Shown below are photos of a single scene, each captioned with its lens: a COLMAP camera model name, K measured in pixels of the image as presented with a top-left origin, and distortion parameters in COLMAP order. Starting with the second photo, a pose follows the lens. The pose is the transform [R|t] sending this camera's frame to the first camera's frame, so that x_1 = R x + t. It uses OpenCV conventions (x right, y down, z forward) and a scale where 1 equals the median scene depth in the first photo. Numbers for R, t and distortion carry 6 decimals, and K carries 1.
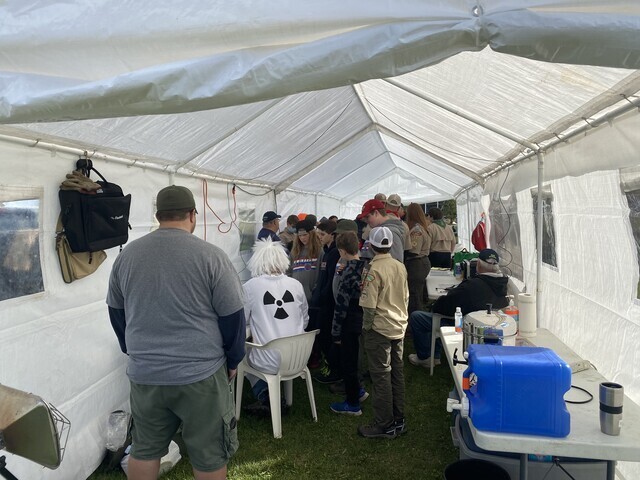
lens RADIAL K [[498.9, 0, 342.3], [0, 498.9, 237.6], [0, 0, 1]] dist [-0.002336, -0.006339]
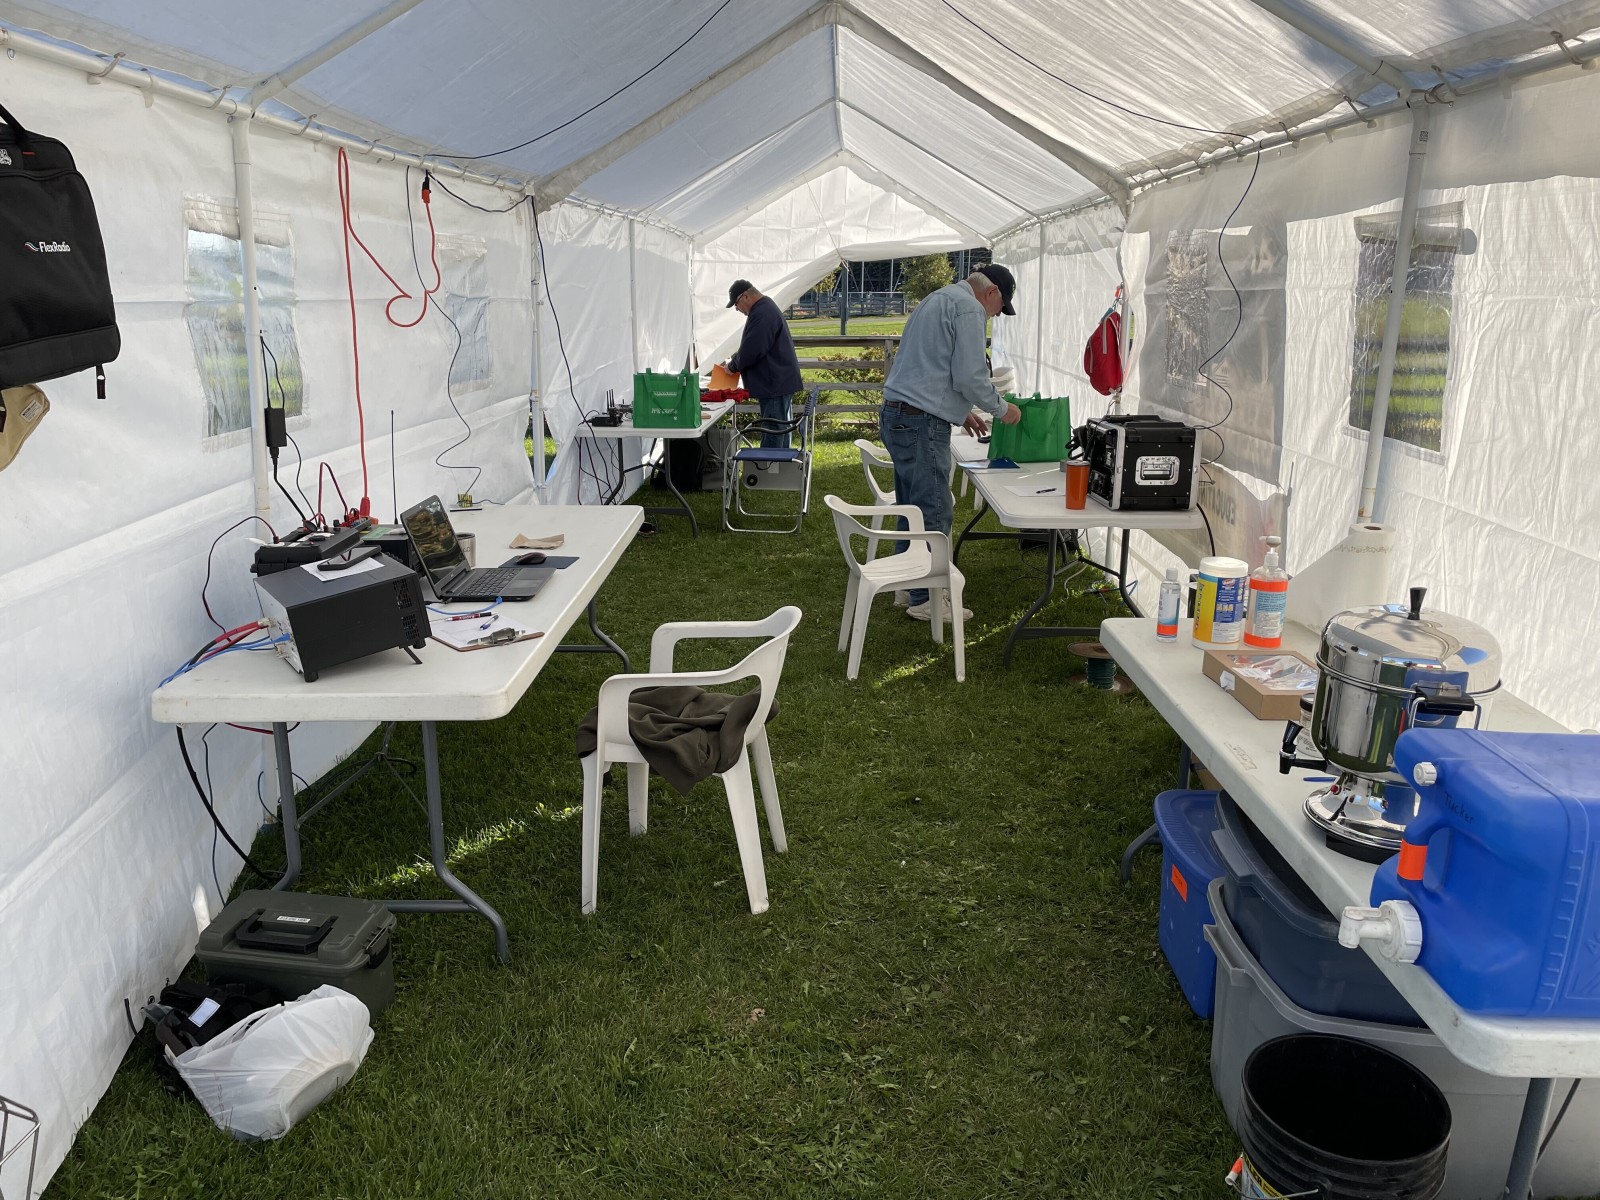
lens RADIAL K [[1210.7, 0, 840.4], [0, 1210.7, 630.8], [0, 0, 1]] dist [-0.002981, -0.048161]
pose [[0.987966, -0.014552, 0.153984, -0.064349], [-0.021312, 0.973261, 0.228711, -0.001270], [-0.153195, -0.229241, 0.961239, 0.118085]]
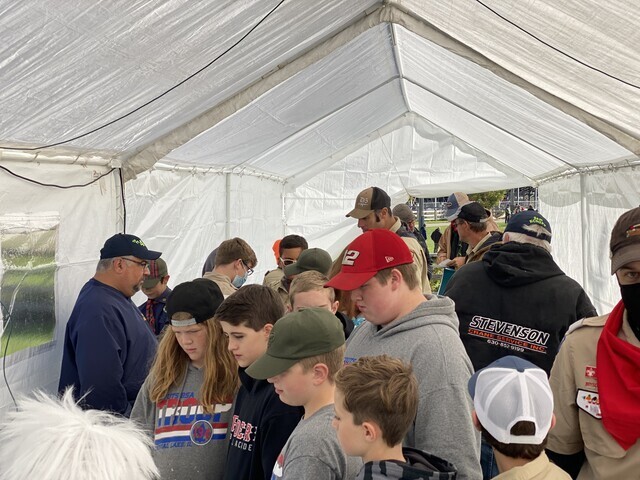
lens RADIAL K [[945.5, 0, 320.0], [0, 945.5, 240.0], [0, 0, 1]] dist [0.121705, -0.093265]
pose [[0.998535, 0.026280, 0.047305, -0.017331], [-0.026543, 0.999635, 0.004939, -0.051485], [-0.047158, -0.006188, 0.998868, 0.278709]]
